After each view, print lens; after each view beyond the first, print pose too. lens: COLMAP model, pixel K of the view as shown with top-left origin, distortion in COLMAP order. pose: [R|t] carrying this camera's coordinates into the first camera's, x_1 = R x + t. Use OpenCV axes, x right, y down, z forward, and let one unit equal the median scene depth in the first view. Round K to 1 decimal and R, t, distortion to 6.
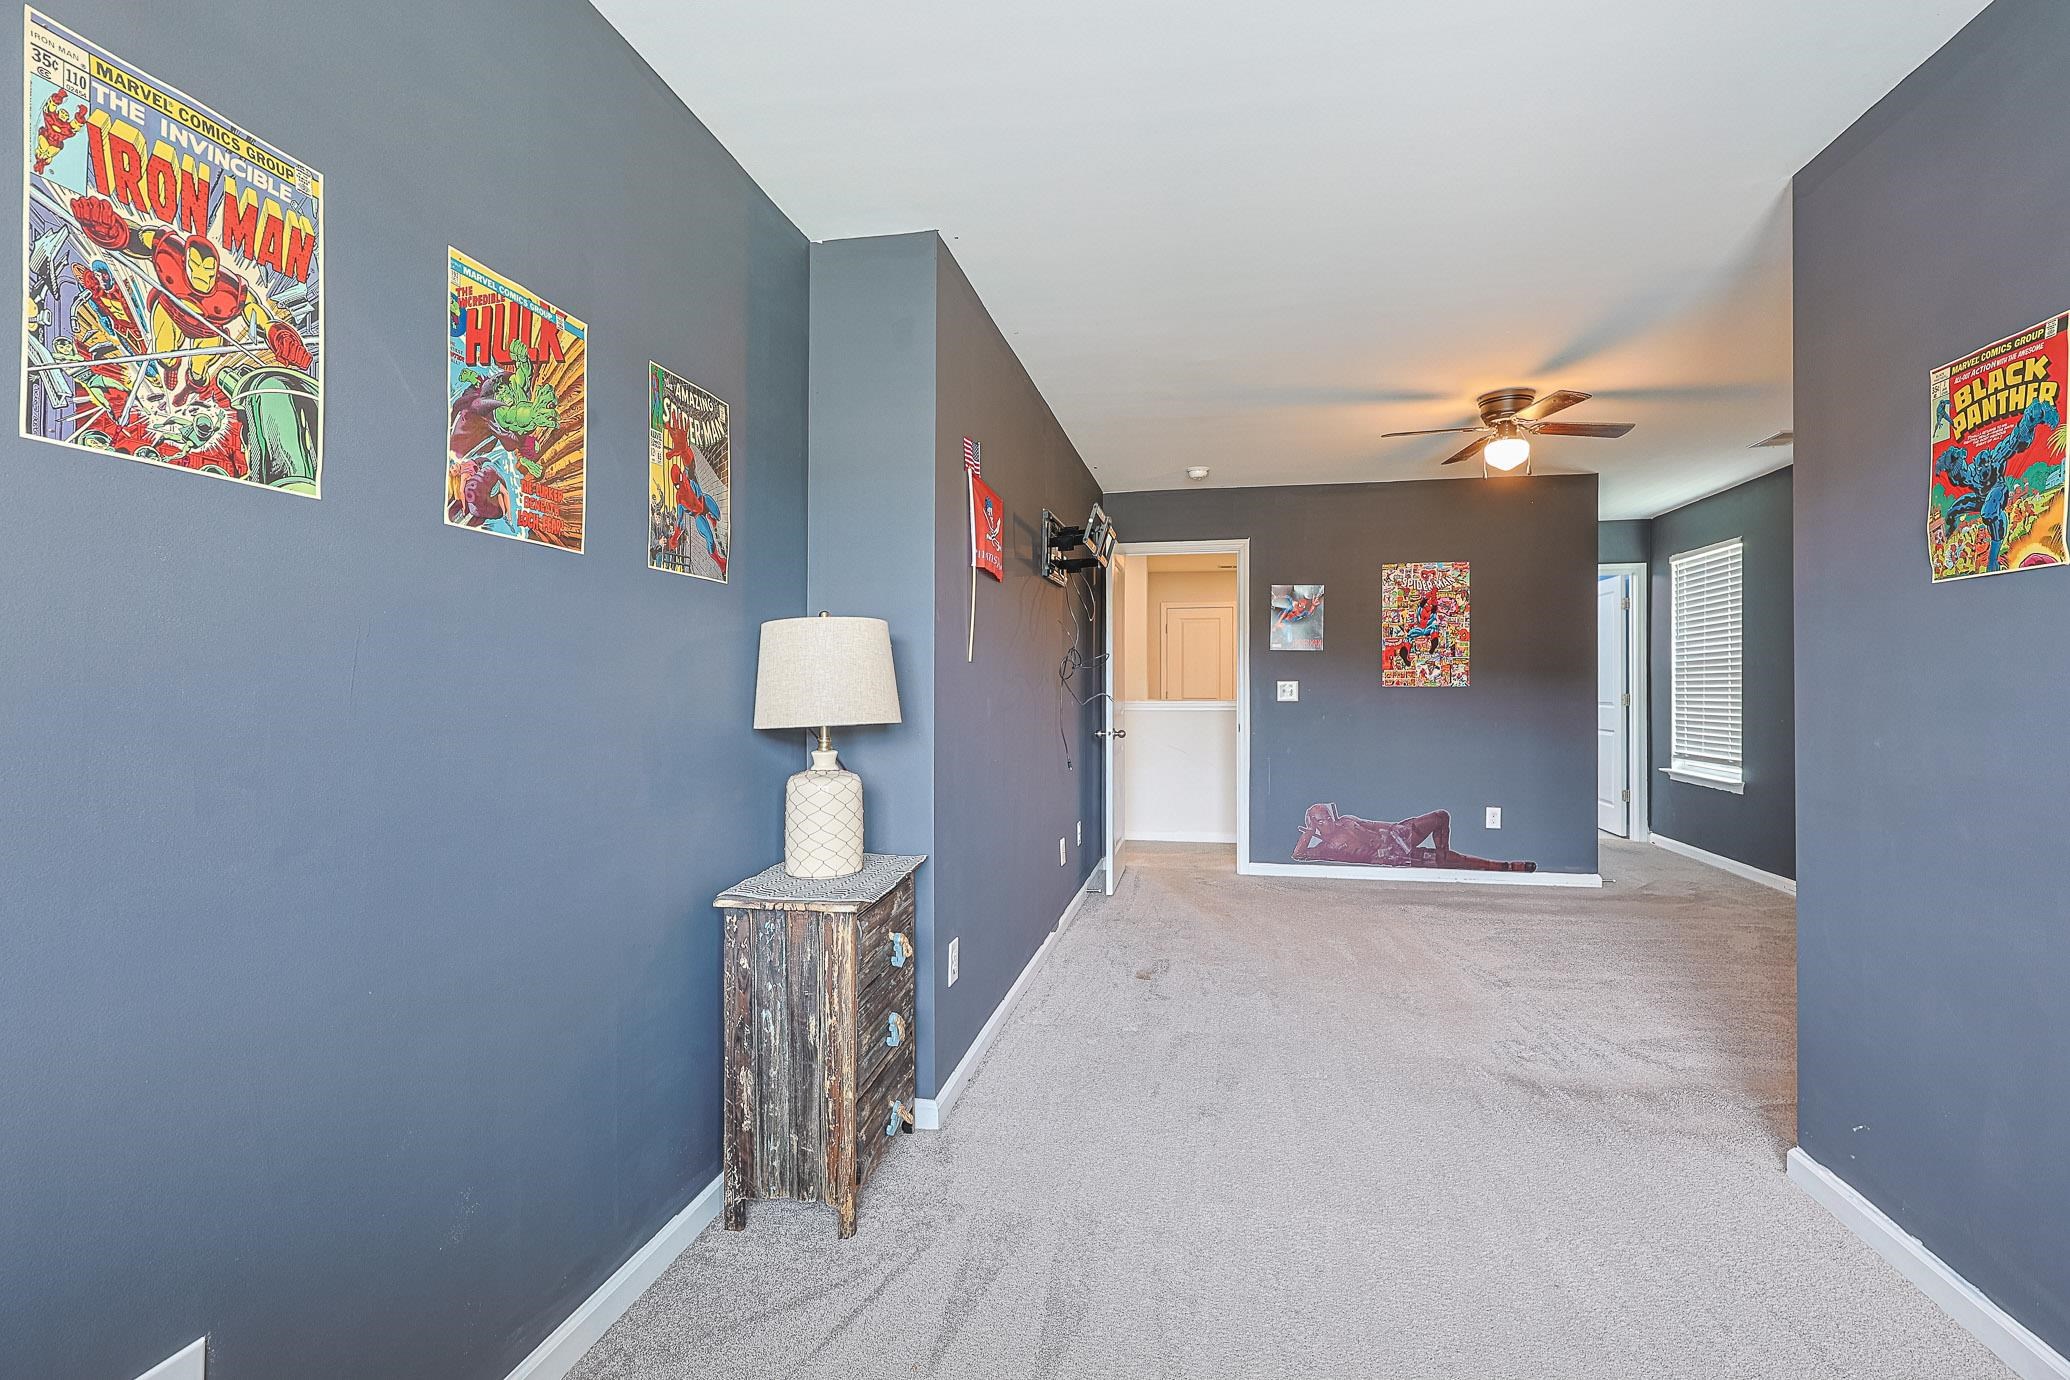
lens RADIAL K [[899.5, 0, 1041.9], [0, 899.5, 687.2], [0, 0, 1]] dist [0.002682, 0.000324]
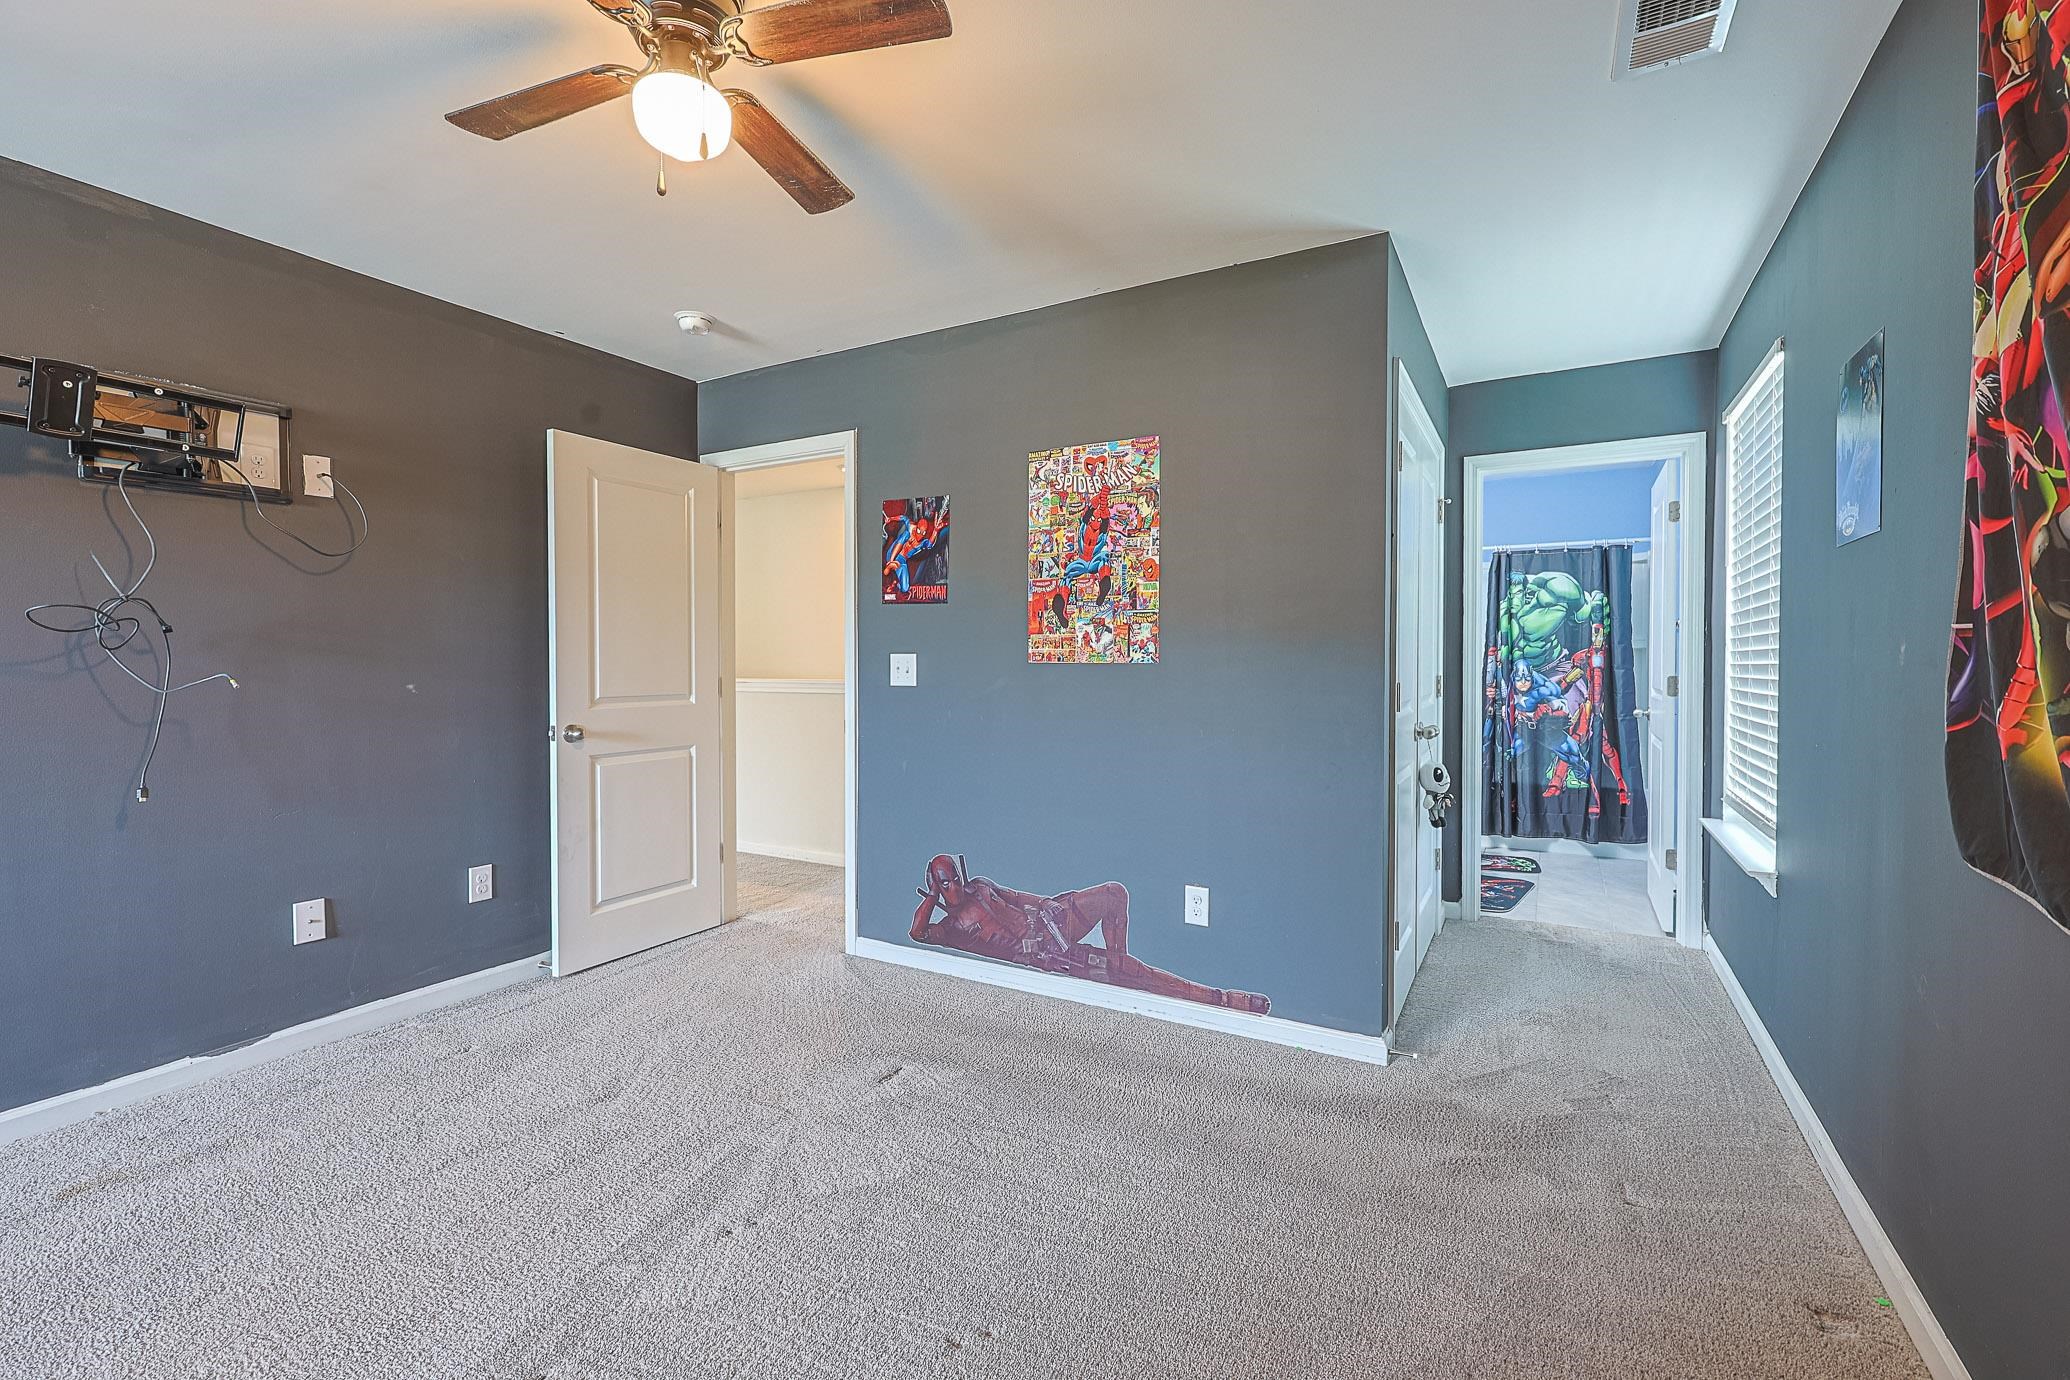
lens RADIAL K [[899.5, 0, 1026.2], [0, 899.5, 677.1], [0, 0, 1]] dist [0.002682, 0.000324]
pose [[0.949057, 0.007653, -0.315013, 0.566074], [-0.000549, 0.999744, 0.022632, -0.004828], [0.315105, -0.021306, 0.948818, 0.448635]]
